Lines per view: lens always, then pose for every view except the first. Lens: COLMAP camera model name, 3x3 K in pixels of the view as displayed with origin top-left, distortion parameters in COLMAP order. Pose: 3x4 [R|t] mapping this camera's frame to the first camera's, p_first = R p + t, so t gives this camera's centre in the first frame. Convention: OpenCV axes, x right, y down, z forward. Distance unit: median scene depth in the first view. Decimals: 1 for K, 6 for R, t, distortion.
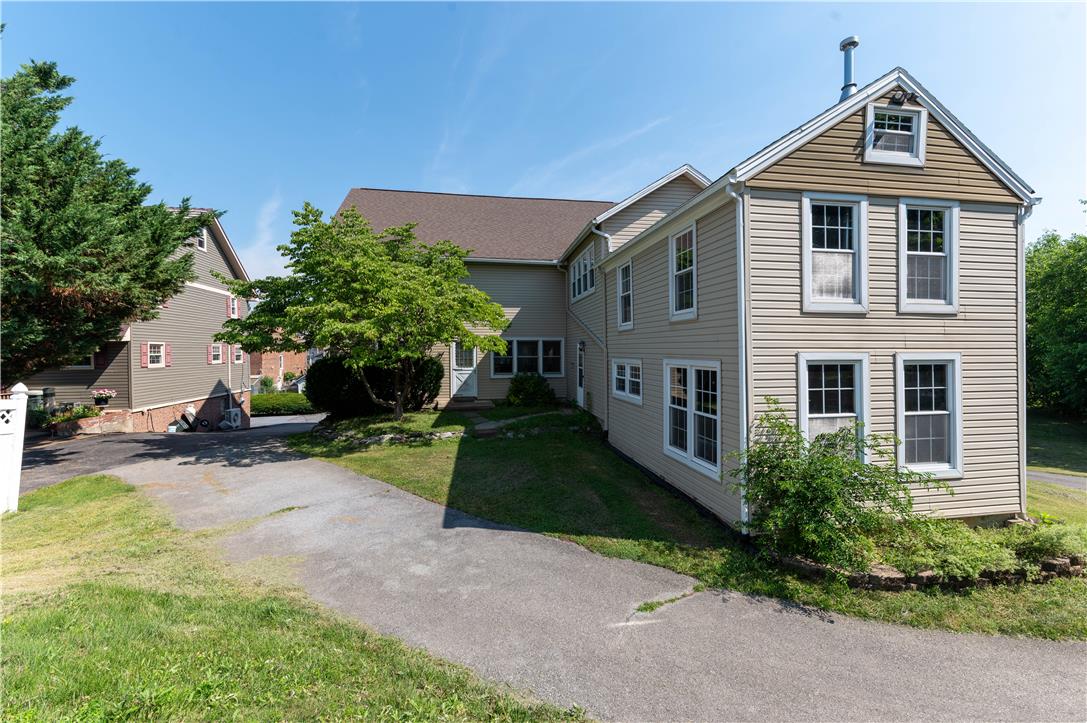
lens RADIAL K [[460.0, 0, 544.1], [0, 460.0, 359.3], [0, 0, 1]] dist [0.002310, 0.000189]
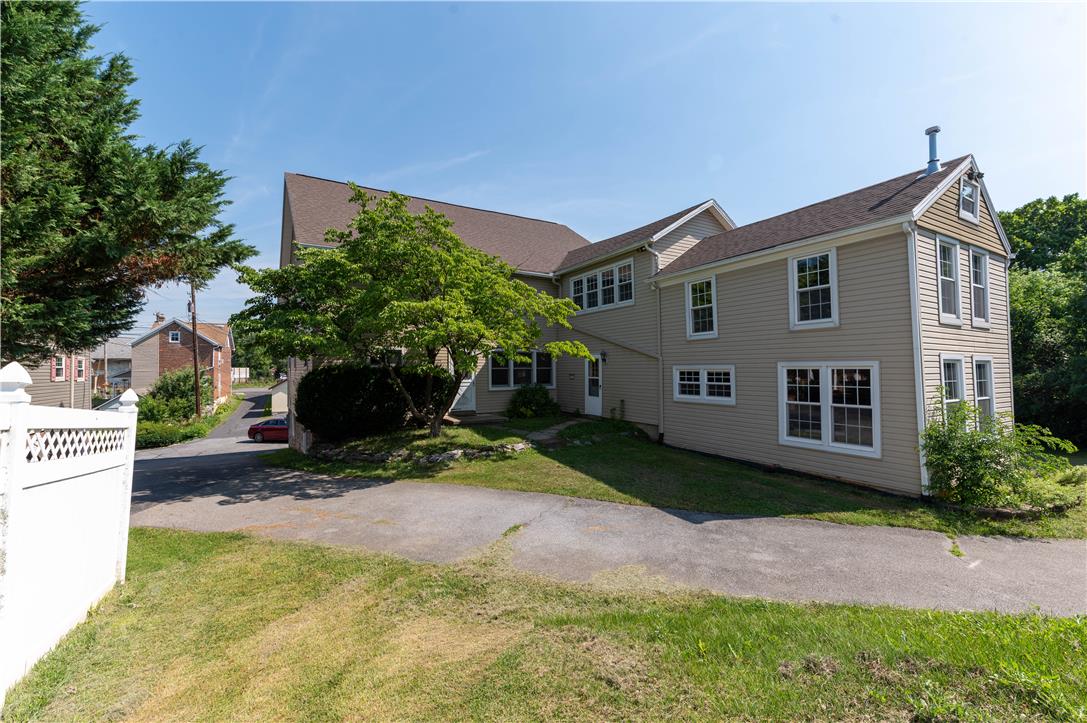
lens RADIAL K [[460.0, 0, 544.1], [0, 460.0, 359.3], [0, 0, 1]] dist [0.002310, 0.000189]
pose [[0.932783, 0.007874, 0.360352, -0.559835], [0.008365, 0.999019, -0.043483, 0.028973], [-0.360341, 0.043575, 0.931802, 0.100990]]
